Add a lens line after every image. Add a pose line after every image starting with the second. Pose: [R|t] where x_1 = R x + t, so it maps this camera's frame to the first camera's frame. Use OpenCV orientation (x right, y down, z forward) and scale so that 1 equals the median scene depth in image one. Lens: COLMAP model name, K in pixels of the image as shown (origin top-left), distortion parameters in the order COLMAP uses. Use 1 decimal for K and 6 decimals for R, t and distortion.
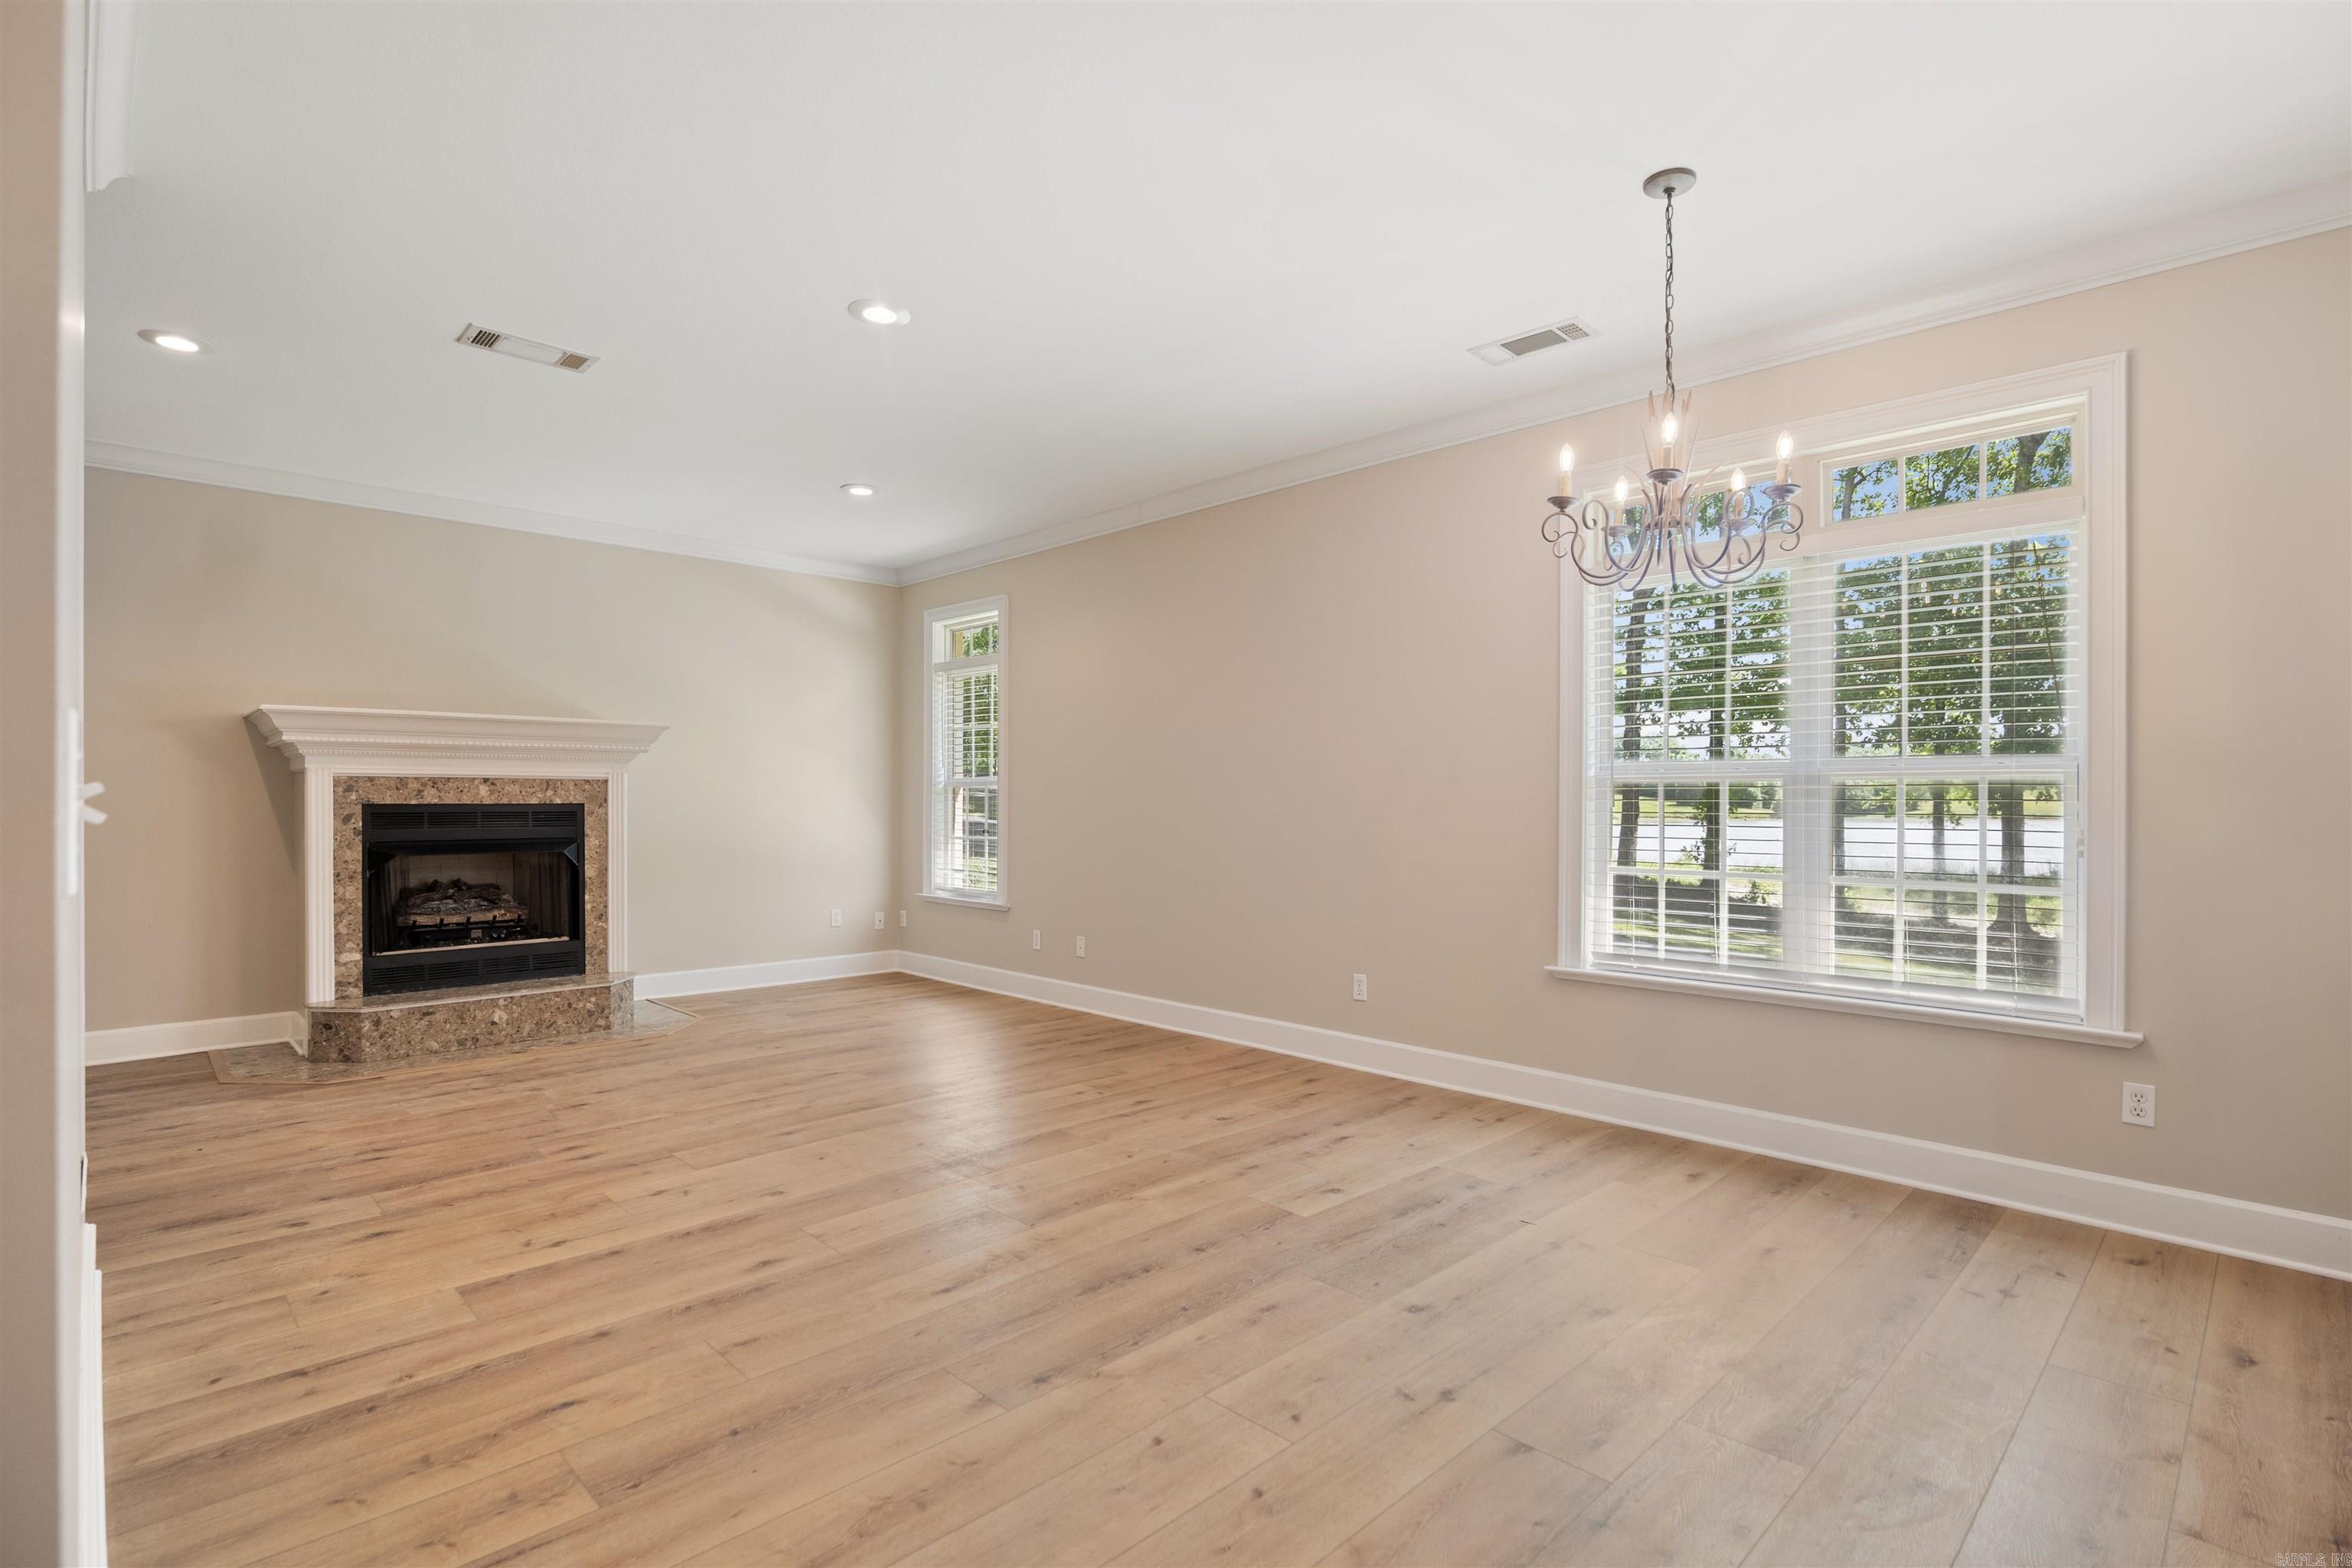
lens RADIAL K [[1106.3, 0, 1161.9], [0, 1106.3, 799.7], [0, 0, 1]] dist [-0.019350, 0.003440]
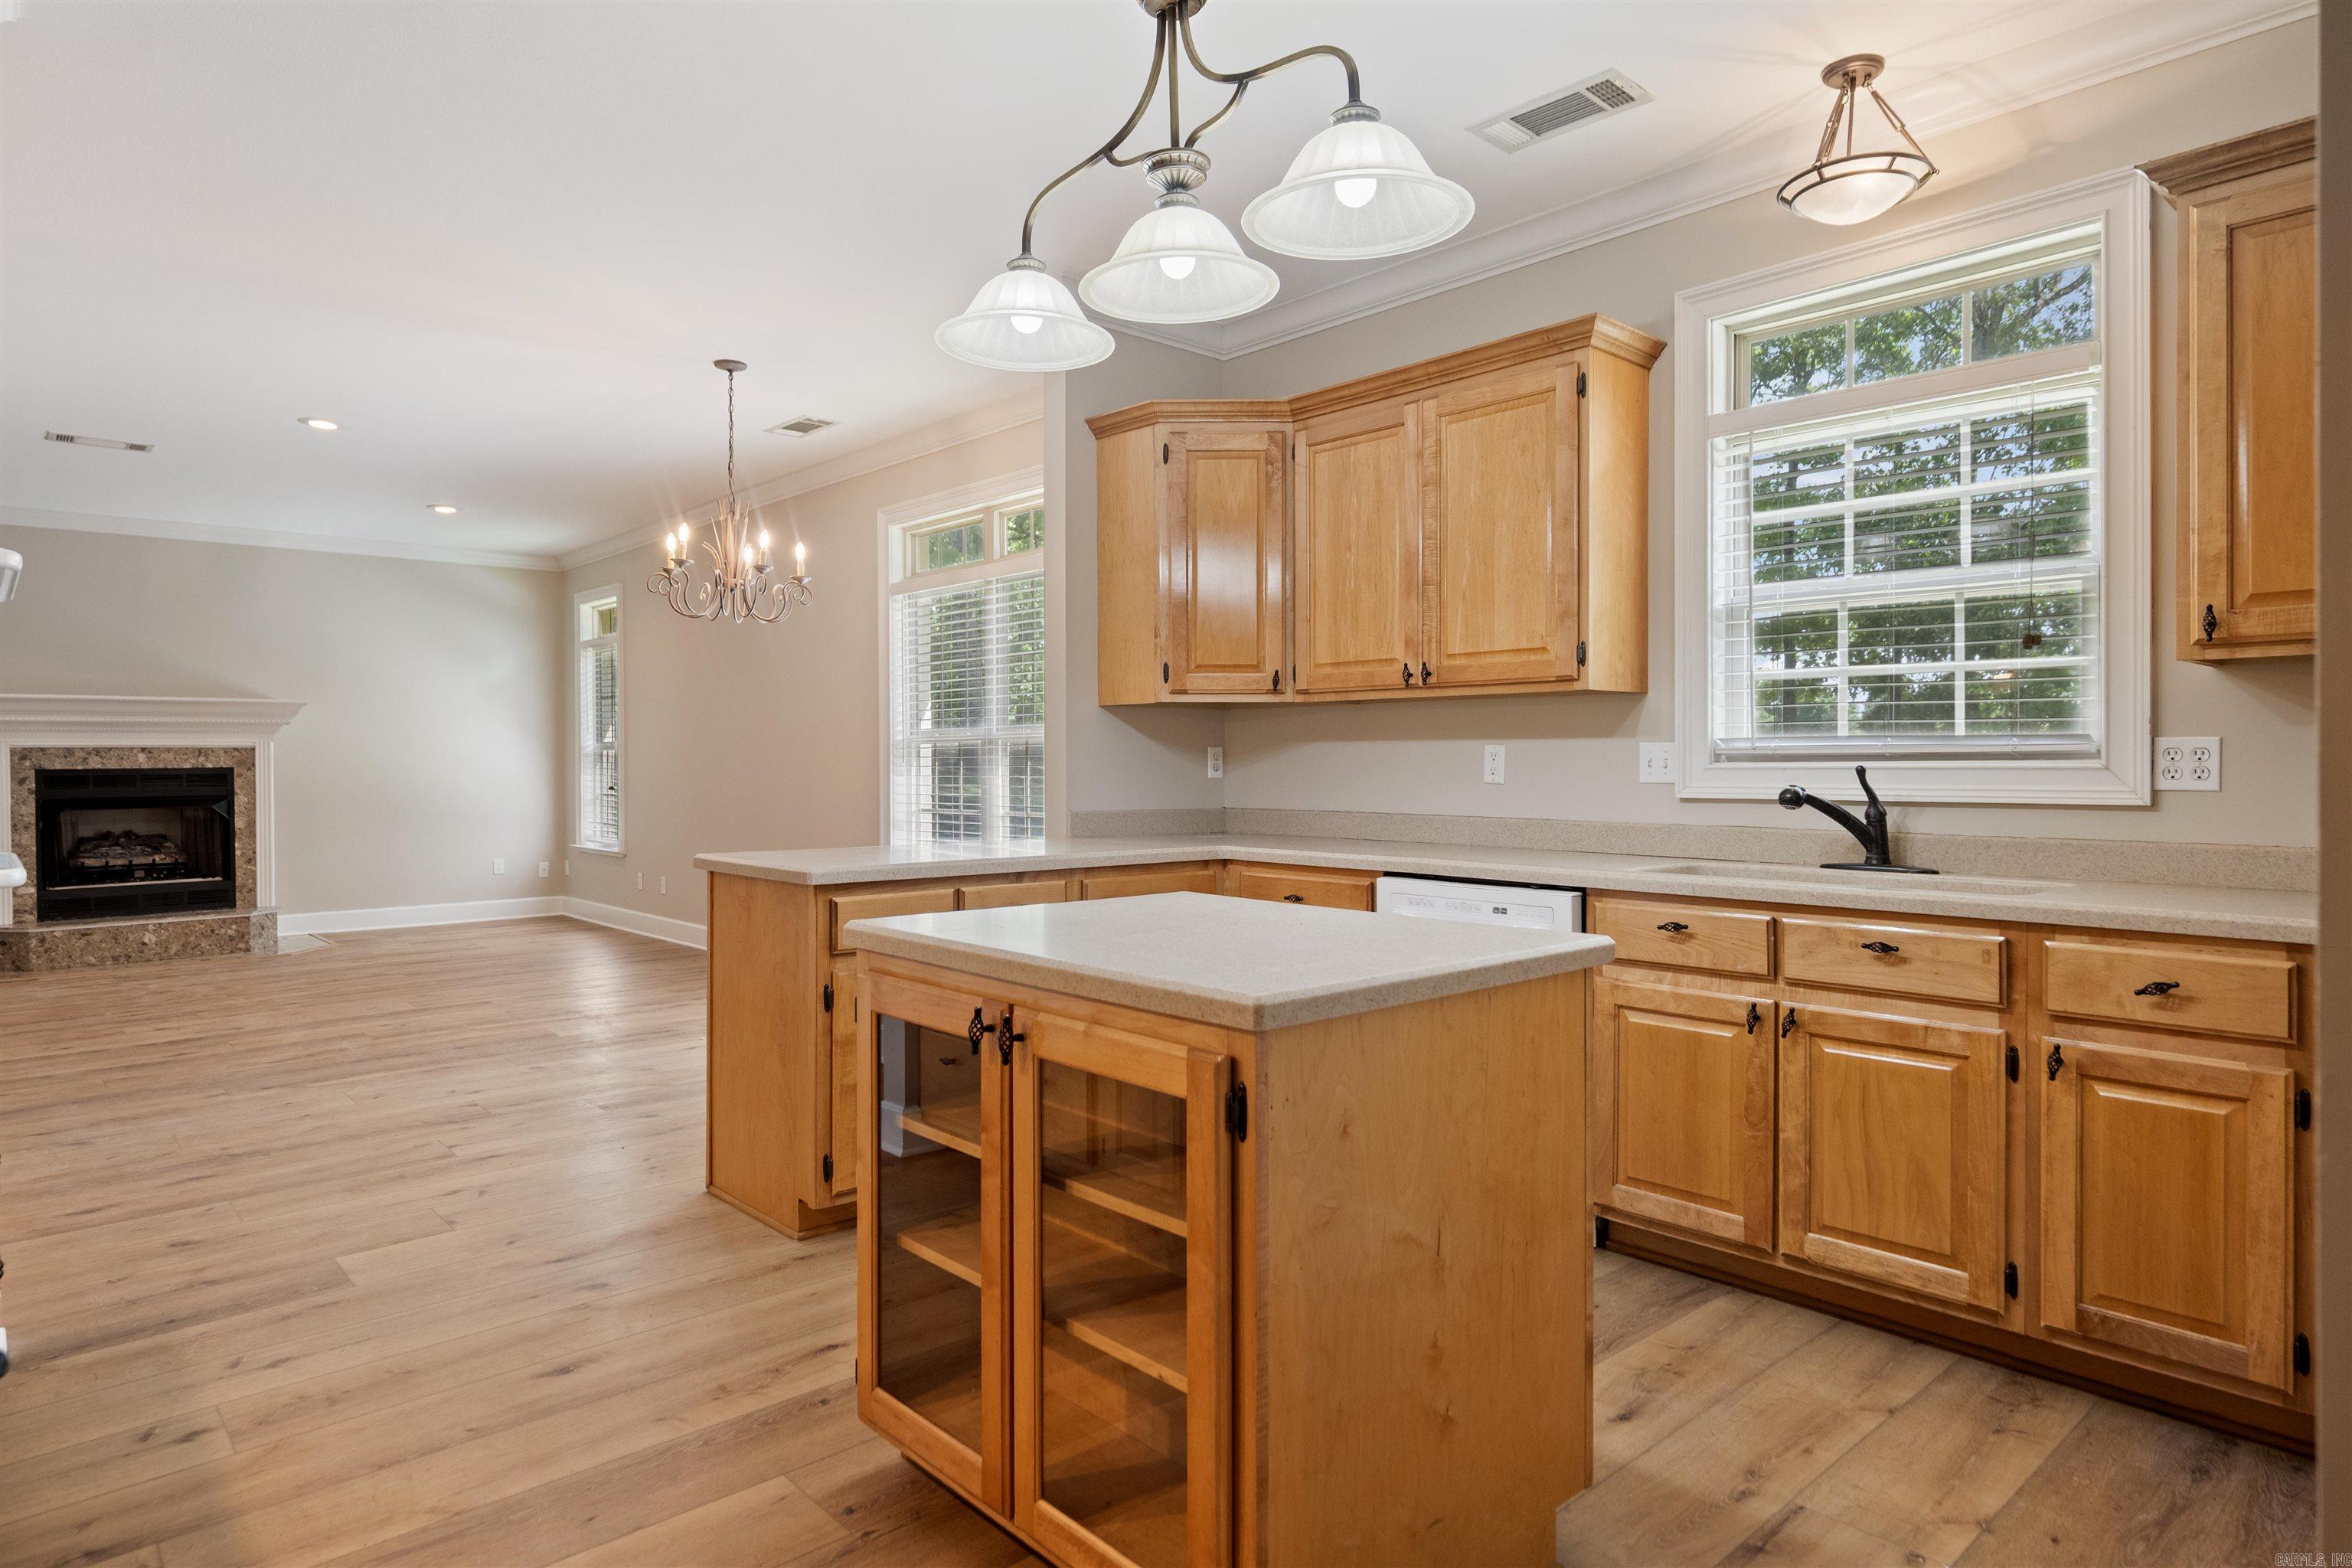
lens RADIAL K [[1335.1, 0, 1152.0], [0, 1335.1, 767.7], [0, 0, 1]] dist [0.002102, 0.001910]
pose [[0.998983, -0.007707, -0.044415, 0.664380], [0.008030, 0.999943, 0.007106, 0.001442], [0.044357, -0.007456, 0.998988, -0.514073]]
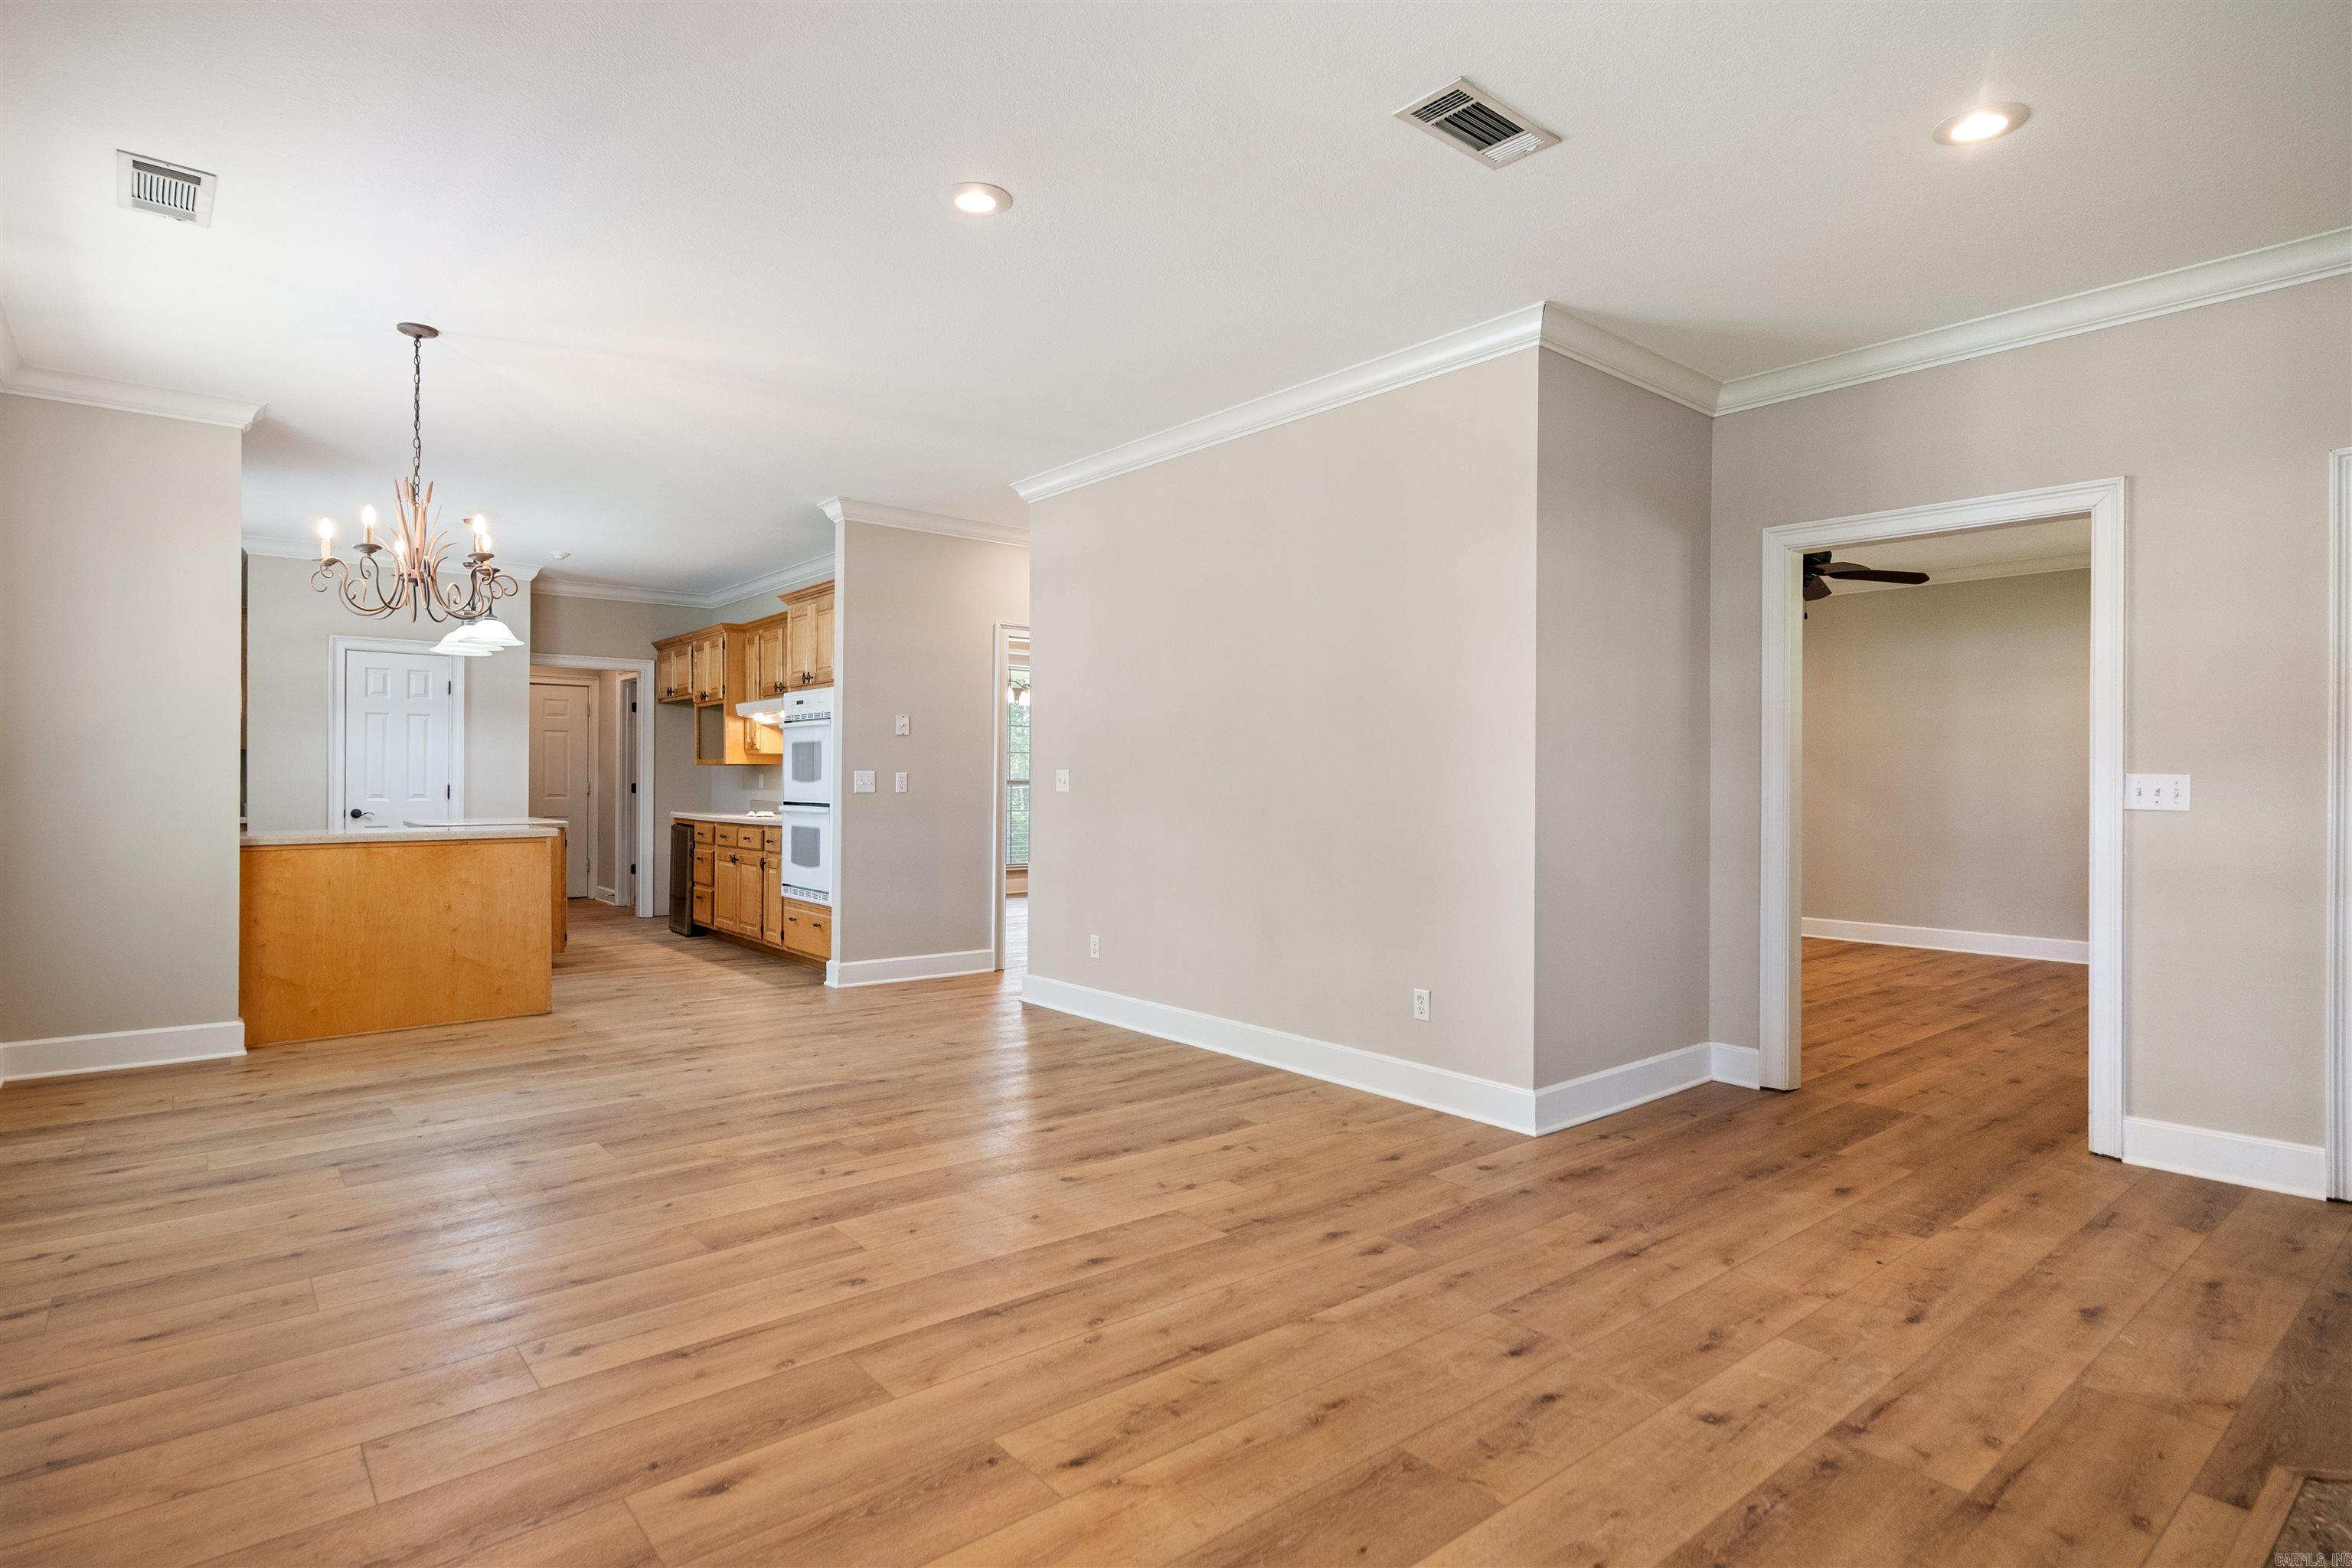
lens RADIAL K [[1197.9, 0, 1160.8], [0, 1197.9, 779.4], [0, 0, 1]] dist [-0.003673, 0.000205]
pose [[-0.996399, -0.008049, 0.084408, -0.355261], [-0.008379, 0.999959, -0.003560, 0.002358], [-0.084375, -0.004255, -0.996425, 1.407921]]
